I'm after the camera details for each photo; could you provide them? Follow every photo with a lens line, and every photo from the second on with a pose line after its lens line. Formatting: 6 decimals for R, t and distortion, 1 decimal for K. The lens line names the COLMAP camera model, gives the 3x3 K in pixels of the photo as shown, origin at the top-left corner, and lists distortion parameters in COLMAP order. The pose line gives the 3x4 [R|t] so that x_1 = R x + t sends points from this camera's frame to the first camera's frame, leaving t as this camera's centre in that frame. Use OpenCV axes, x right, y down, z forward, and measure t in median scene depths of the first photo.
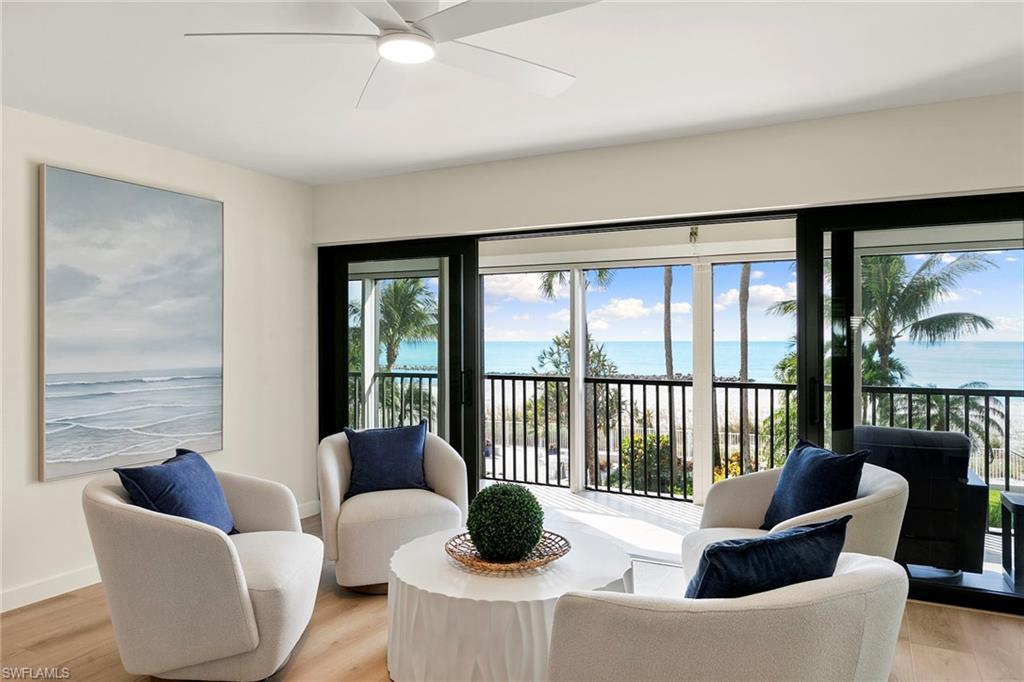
lens RADIAL K [[693.0, 0, 512.0], [0, 693.0, 341.0], [0, 0, 1]] dist [0.005970, 0.000806]
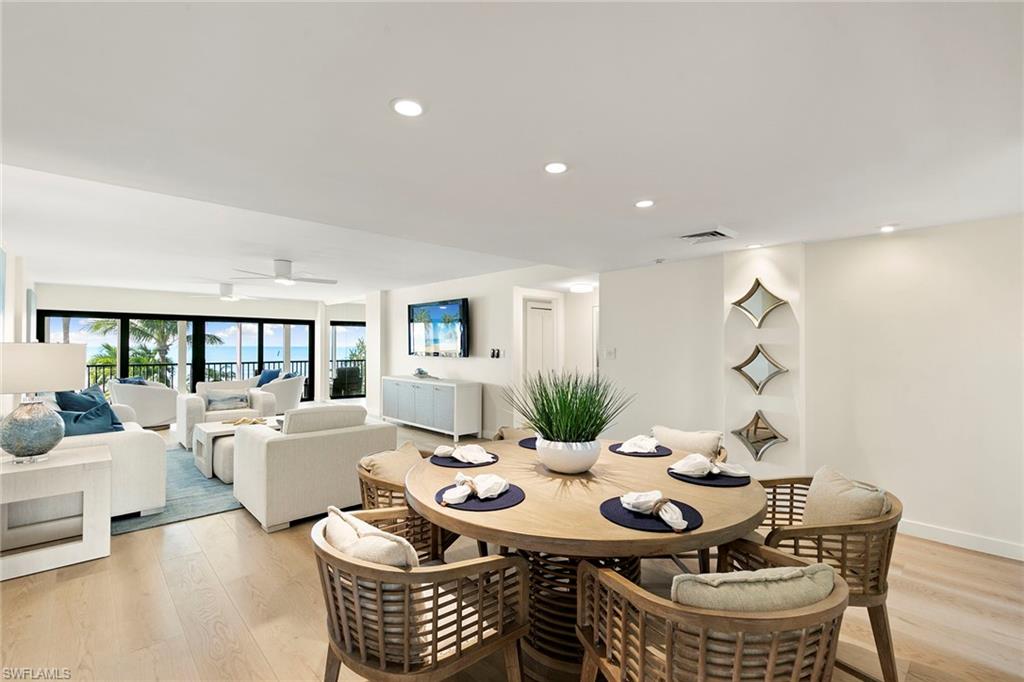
lens RADIAL K [[461.1, 0, 512.0], [0, 461.1, 341.0], [0, 0, 1]] dist [0.004776, 0.000432]
pose [[0.342577, 0.010404, 0.939432, -1.684893], [0.000284, 0.999937, -0.011178, -0.017809], [-0.939490, 0.004096, 0.342553, -1.436451]]
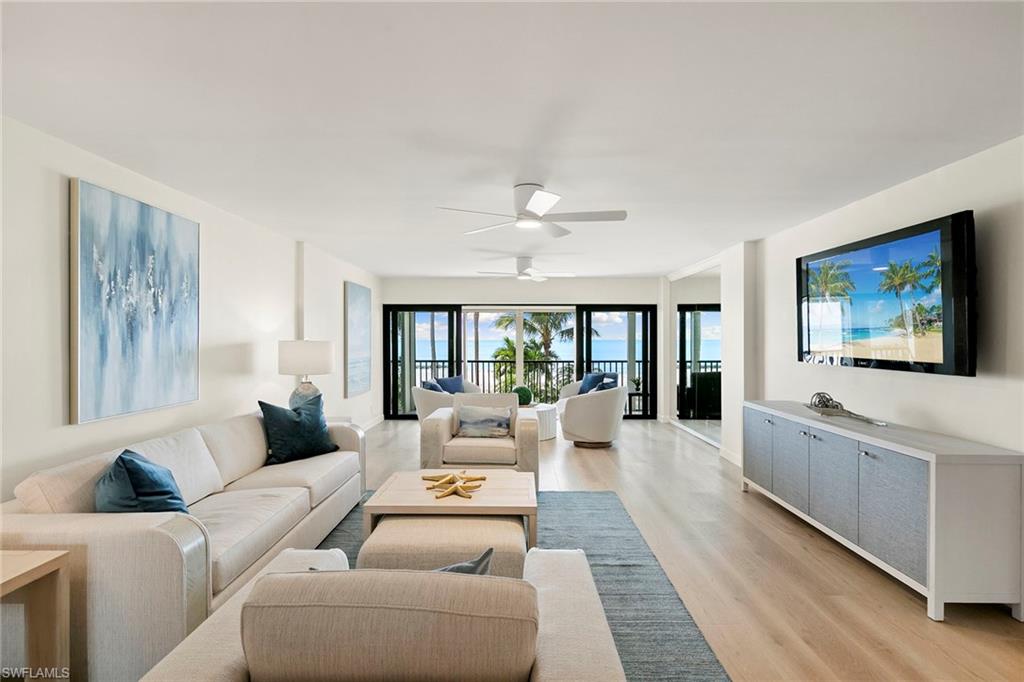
lens RADIAL K [[518.8, 0, 510.8], [0, 518.8, 339.0], [0, 0, 1]] dist [0.002562, 0.000037]
pose [[0.896337, 0.001253, 0.443371, -0.904400], [-0.000877, 0.999999, -0.001053, -0.025970], [-0.443372, 0.000555, 0.896338, -0.996782]]
